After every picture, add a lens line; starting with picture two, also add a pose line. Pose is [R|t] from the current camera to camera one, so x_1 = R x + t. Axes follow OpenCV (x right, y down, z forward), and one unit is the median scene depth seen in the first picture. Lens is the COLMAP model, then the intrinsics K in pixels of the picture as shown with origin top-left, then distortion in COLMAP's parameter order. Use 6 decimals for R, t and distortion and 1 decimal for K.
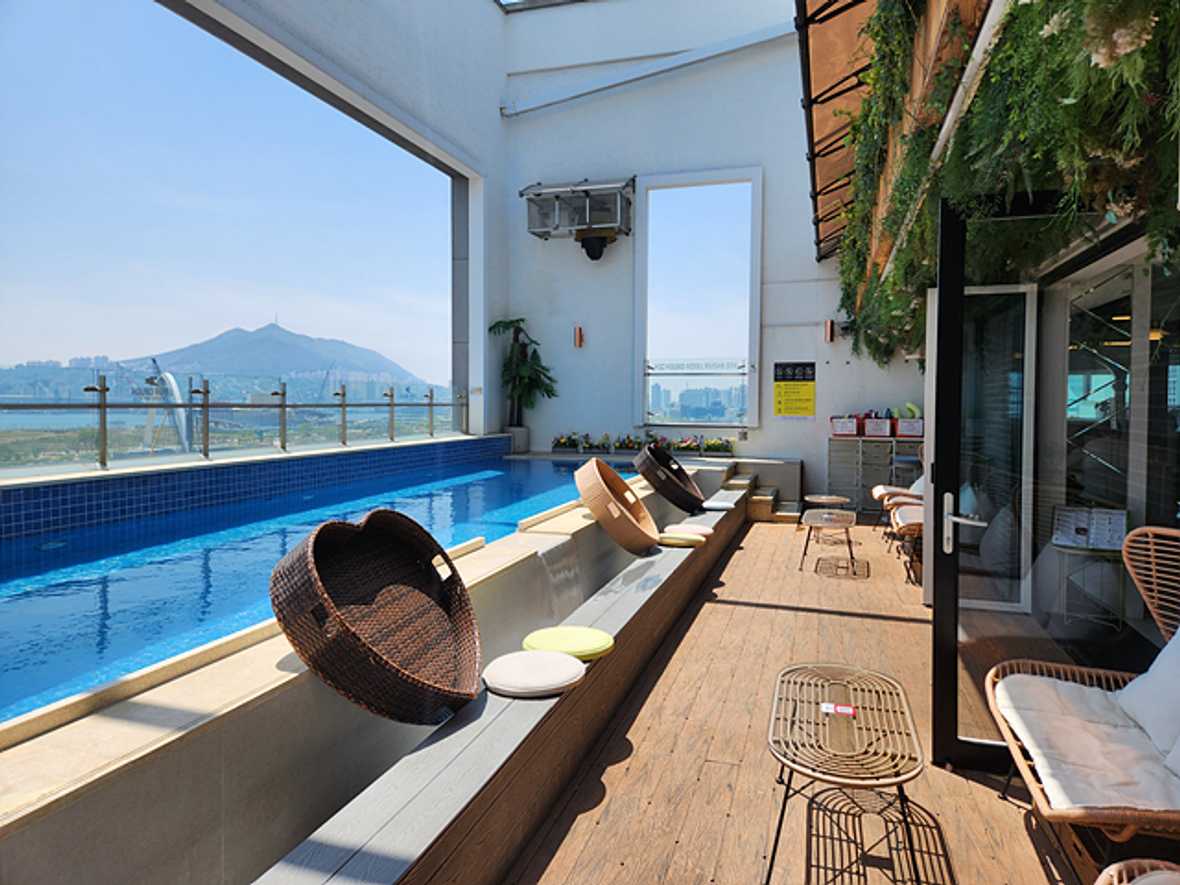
lens RADIAL K [[781.9, 0, 587.1], [0, 781.9, 429.1], [0, 0, 1]] dist [0.085456, -0.083756]
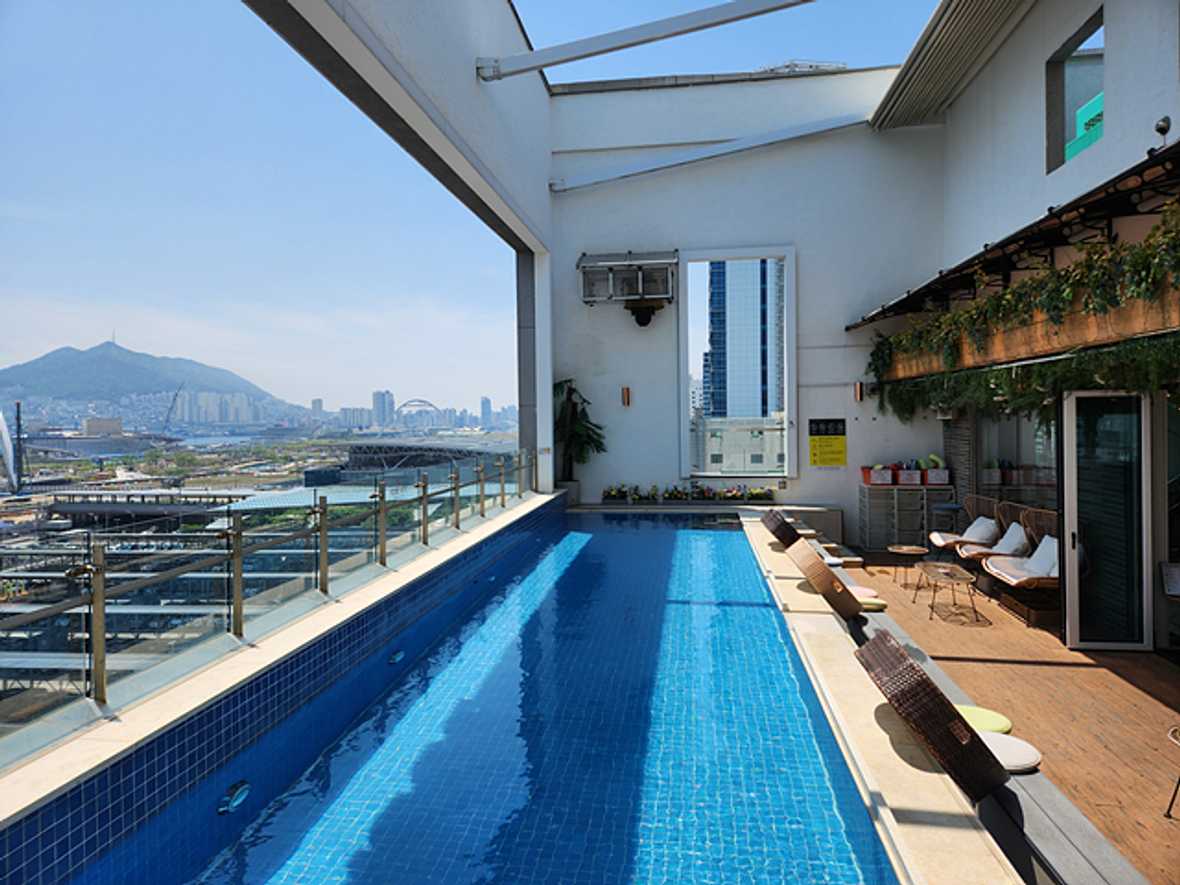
lens RADIAL K [[781.9, 0, 587.1], [0, 781.9, 429.1], [0, 0, 1]] dist [0.085456, -0.083756]
pose [[0.987027, -0.021835, 0.159064, -0.252048], [0.025256, 0.999490, -0.019520, -0.056423], [-0.158556, 0.023284, 0.987075, -0.054269]]
